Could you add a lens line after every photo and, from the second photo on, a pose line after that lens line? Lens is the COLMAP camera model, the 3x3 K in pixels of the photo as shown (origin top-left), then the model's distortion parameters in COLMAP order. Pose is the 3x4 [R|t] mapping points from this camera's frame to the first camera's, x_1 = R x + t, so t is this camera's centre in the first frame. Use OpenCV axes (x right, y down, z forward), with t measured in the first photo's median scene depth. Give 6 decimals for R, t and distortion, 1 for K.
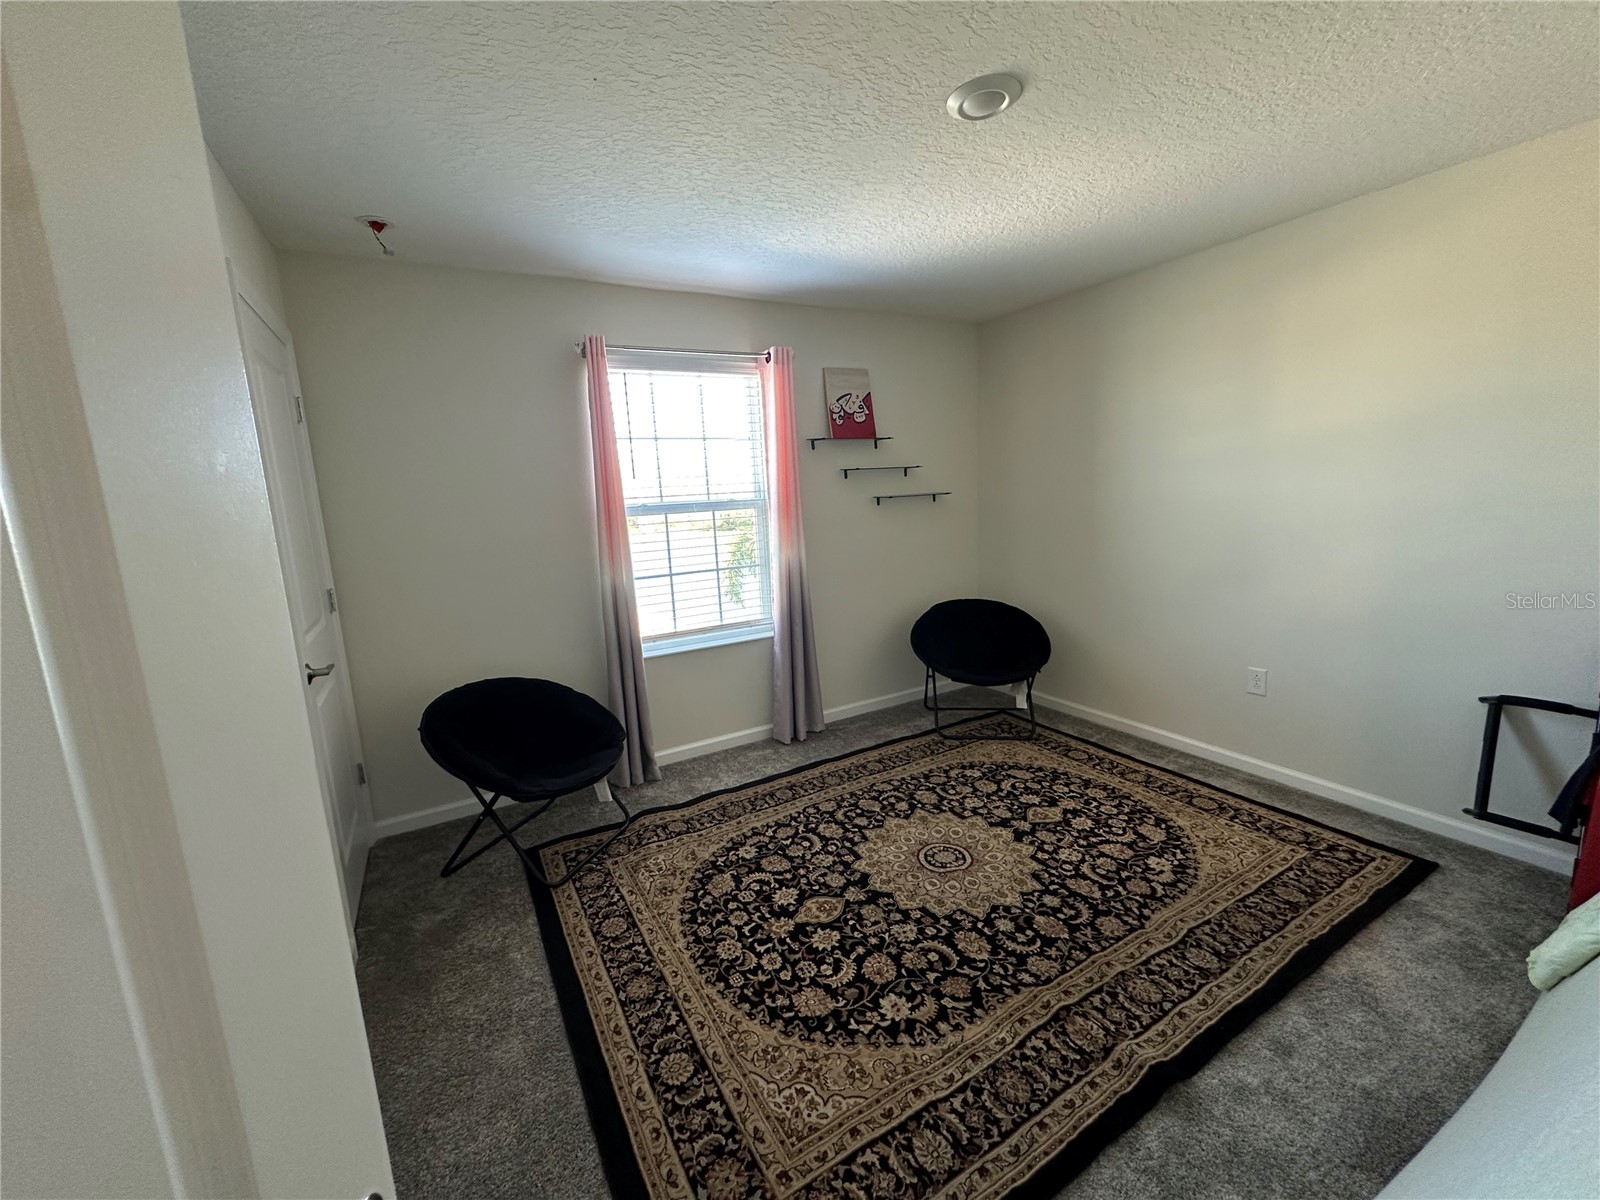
lens RADIAL K [[634.7, 0, 800.0], [0, 634.7, 600.0], [0, 0, 1]] dist [-0.004740, 0.000019]
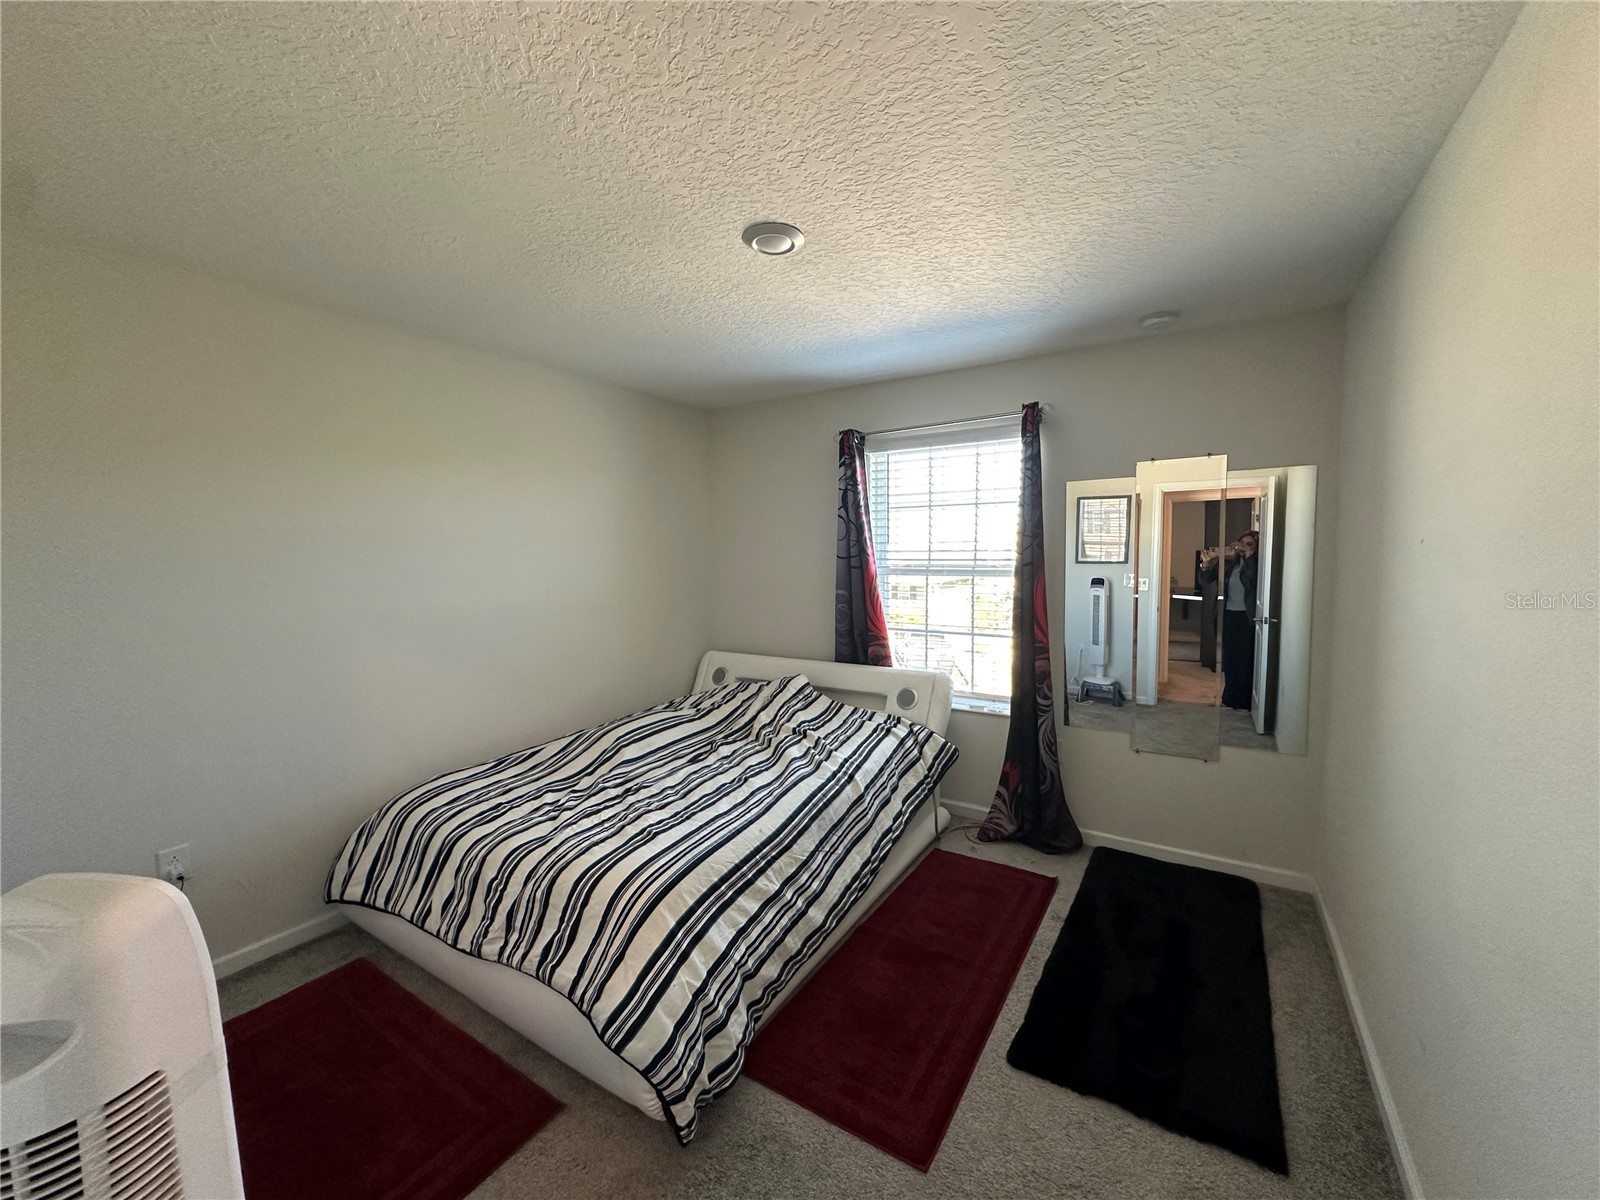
lens RADIAL K [[634.7, 0, 800.0], [0, 634.7, 600.0], [0, 0, 1]] dist [-0.004740, 0.000019]
pose [[0.463758, 0.110171, -0.879086, 0.651462], [-0.158357, 0.986567, 0.040101, -0.105943], [0.871695, 0.120612, 0.474974, 0.304723]]
